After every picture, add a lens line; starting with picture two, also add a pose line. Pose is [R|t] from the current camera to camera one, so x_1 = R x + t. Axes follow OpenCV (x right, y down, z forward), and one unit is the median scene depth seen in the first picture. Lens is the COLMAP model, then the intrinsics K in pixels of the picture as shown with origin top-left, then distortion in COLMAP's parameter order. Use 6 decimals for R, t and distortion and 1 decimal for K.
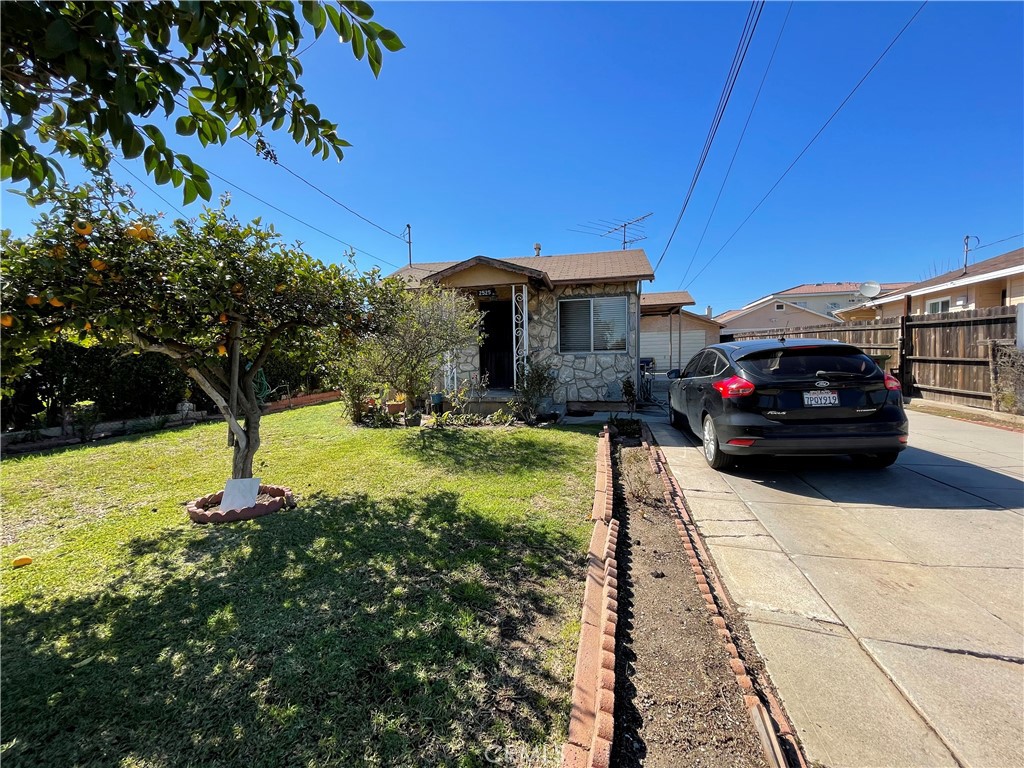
lens RADIAL K [[416.4, 0, 508.4], [0, 416.4, 384.3], [0, 0, 1]] dist [0.002188, 0.000222]
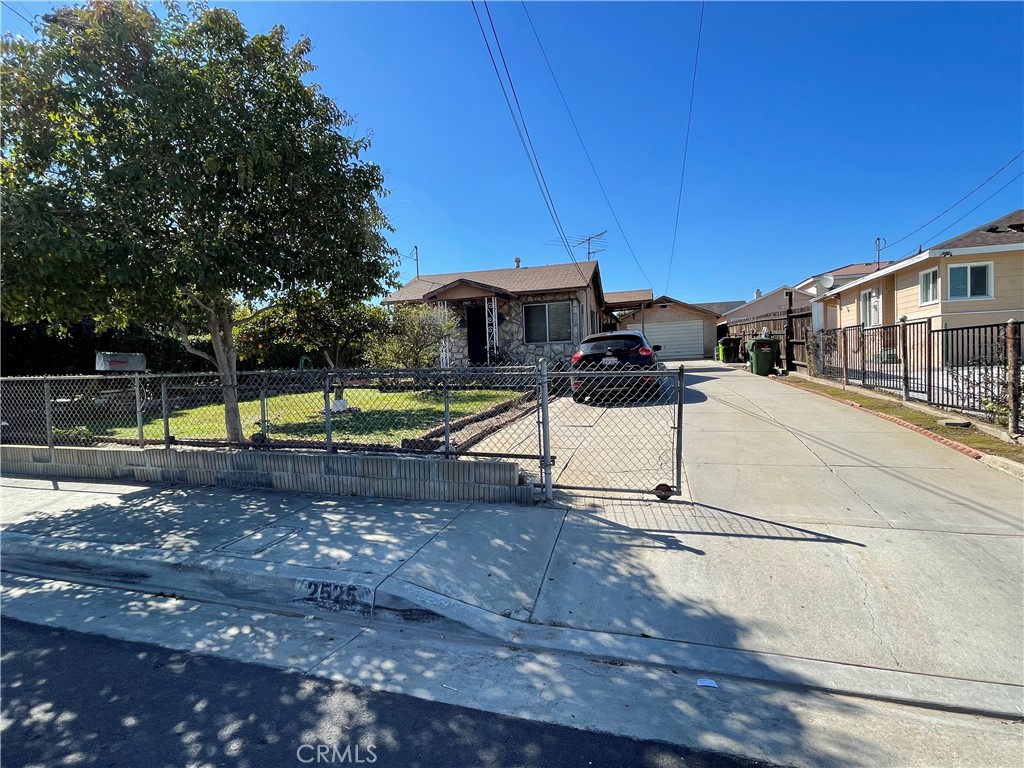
lens RADIAL K [[494.7, 0, 506.1], [0, 494.7, 387.3], [0, 0, 1]] dist [-0.002277, 0.000290]
pose [[0.997134, -0.017241, -0.073668, 0.203385], [0.017439, 0.999846, 0.002043, 0.072854], [0.073622, -0.003322, 0.997281, -0.712158]]
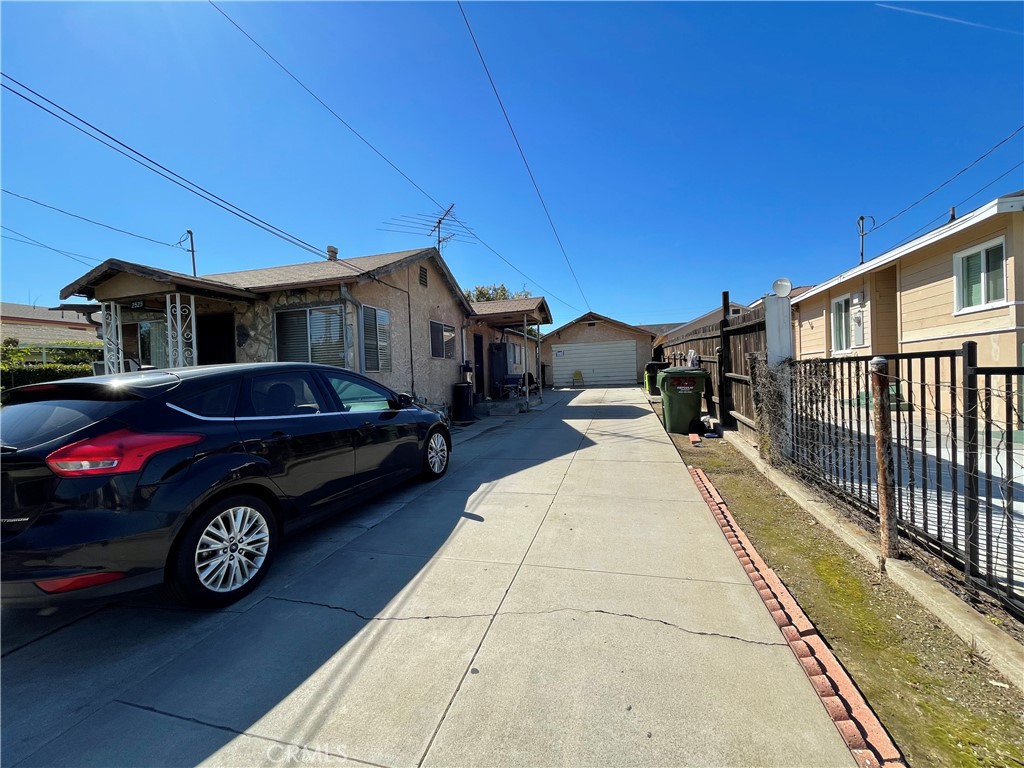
lens RADIAL K [[414.3, 0, 506.3], [0, 414.3, 384.8], [0, 0, 1]] dist [-0.000363, -0.000567]
pose [[0.997399, -0.014942, -0.070506, 0.707455], [0.013094, 0.999560, -0.026597, -0.036158], [0.070872, 0.025605, 0.997157, 0.264130]]
